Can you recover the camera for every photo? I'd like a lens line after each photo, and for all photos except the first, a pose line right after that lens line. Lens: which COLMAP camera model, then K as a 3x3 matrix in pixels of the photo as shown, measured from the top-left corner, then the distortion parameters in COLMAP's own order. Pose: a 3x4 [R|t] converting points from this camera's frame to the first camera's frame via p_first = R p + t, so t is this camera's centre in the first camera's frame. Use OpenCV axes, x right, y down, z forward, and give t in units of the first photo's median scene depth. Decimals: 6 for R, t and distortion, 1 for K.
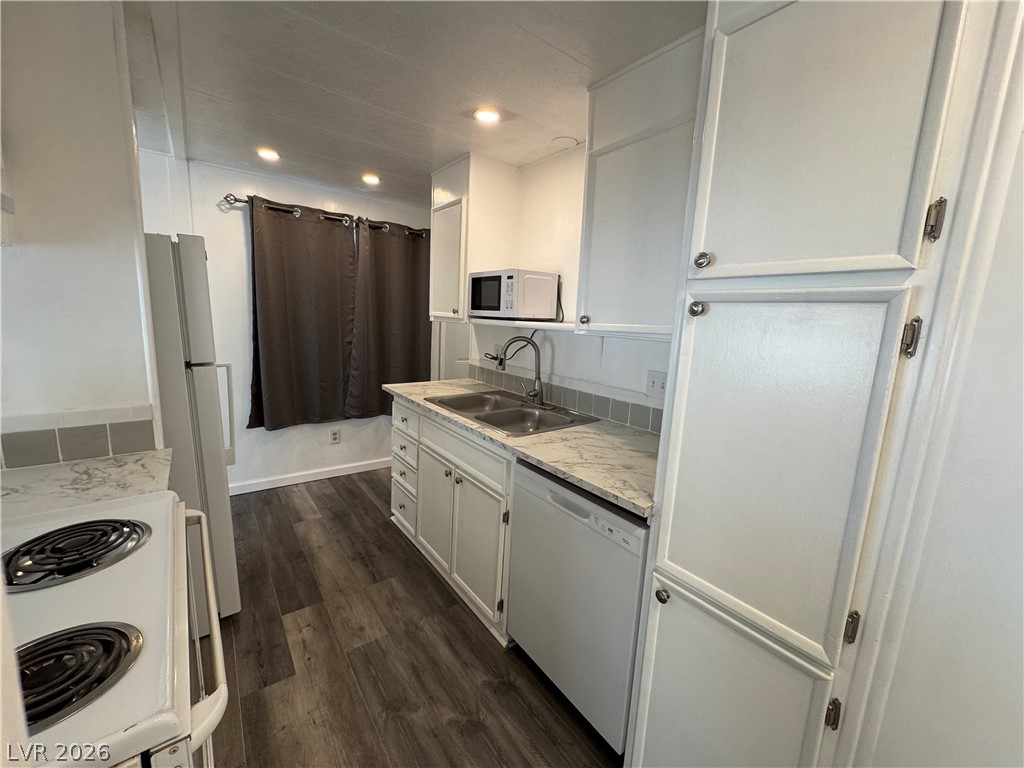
lens RADIAL K [[407.6, 0, 512.8], [0, 407.6, 382.1], [0, 0, 1]] dist [-0.004947, 0.001073]
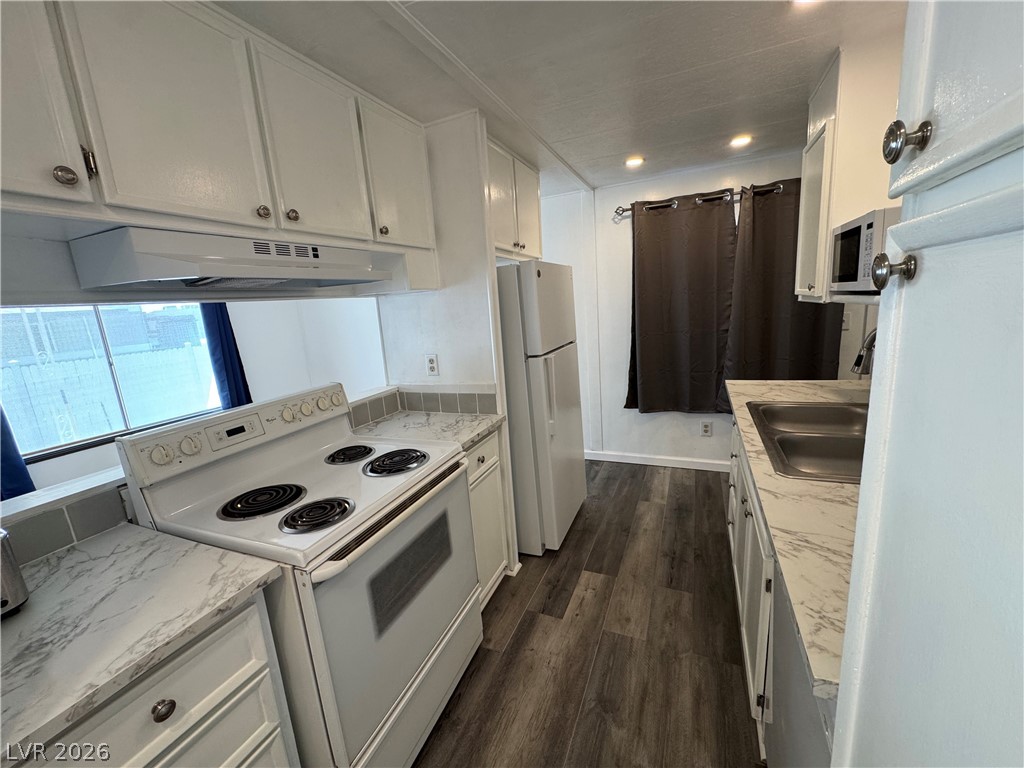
lens RADIAL K [[407.6, 0, 512.9], [0, 407.6, 382.7], [0, 0, 1]] dist [-0.004947, 0.001073]
pose [[0.479041, 0.084940, -0.873673, 0.285992], [-0.046656, 0.996364, 0.071286, -0.037059], [0.876552, 0.006613, 0.481262, 0.222838]]
